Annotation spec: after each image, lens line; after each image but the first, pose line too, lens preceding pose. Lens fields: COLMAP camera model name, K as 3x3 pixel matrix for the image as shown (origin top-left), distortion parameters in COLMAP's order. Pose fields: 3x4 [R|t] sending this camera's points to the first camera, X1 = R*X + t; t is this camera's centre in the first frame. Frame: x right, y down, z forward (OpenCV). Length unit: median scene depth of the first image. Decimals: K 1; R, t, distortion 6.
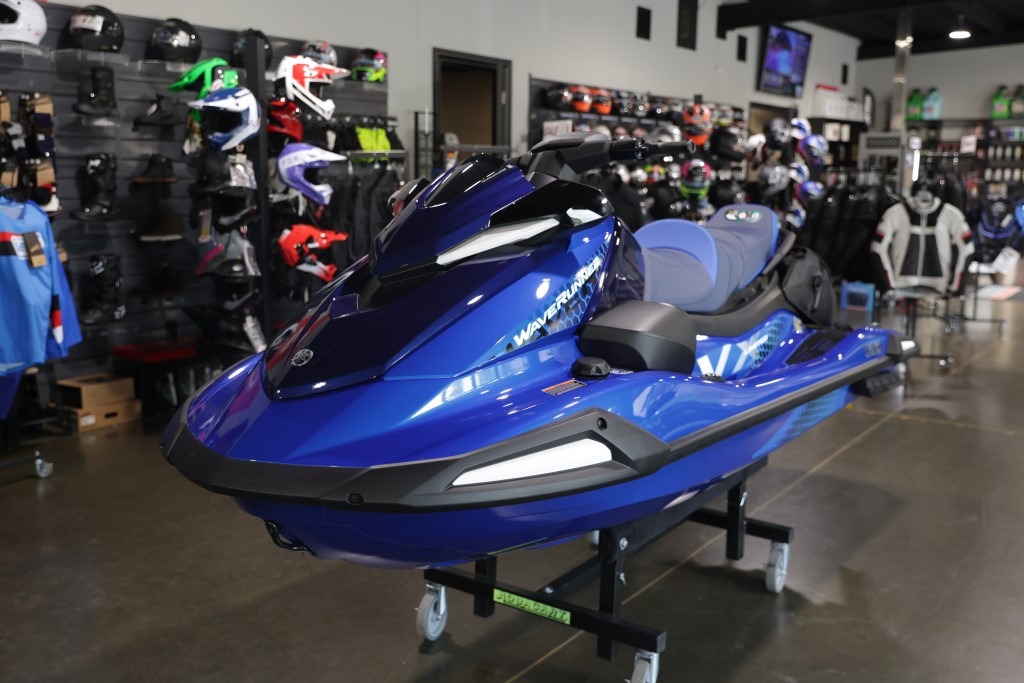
lens RADIAL K [[958.6, 0, 512.0], [0, 958.6, 341.5], [0, 0, 1]] dist [-0.003613, -0.000272]
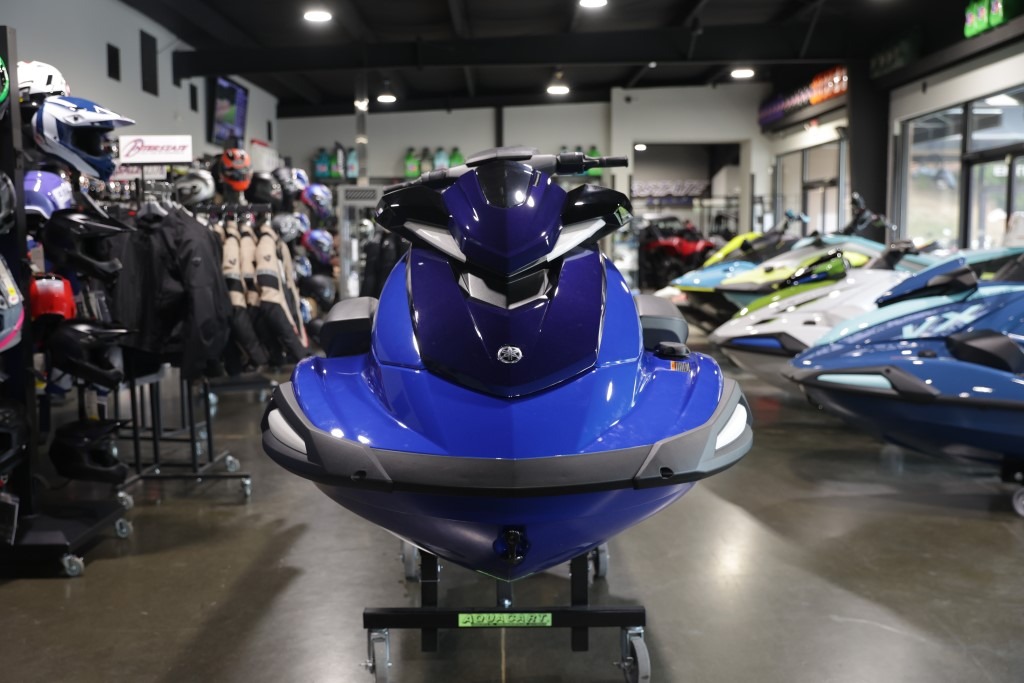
lens RADIAL K [[1000.3, 0, 512.0], [0, 1000.3, 341.5], [0, 0, 1]] dist [0.006587, 0.001641]
pose [[0.815436, -0.074793, 0.573995, -0.228320], [0.113499, 0.993028, -0.031847, 0.010310], [-0.567611, 0.091117, 0.818239, 0.052190]]
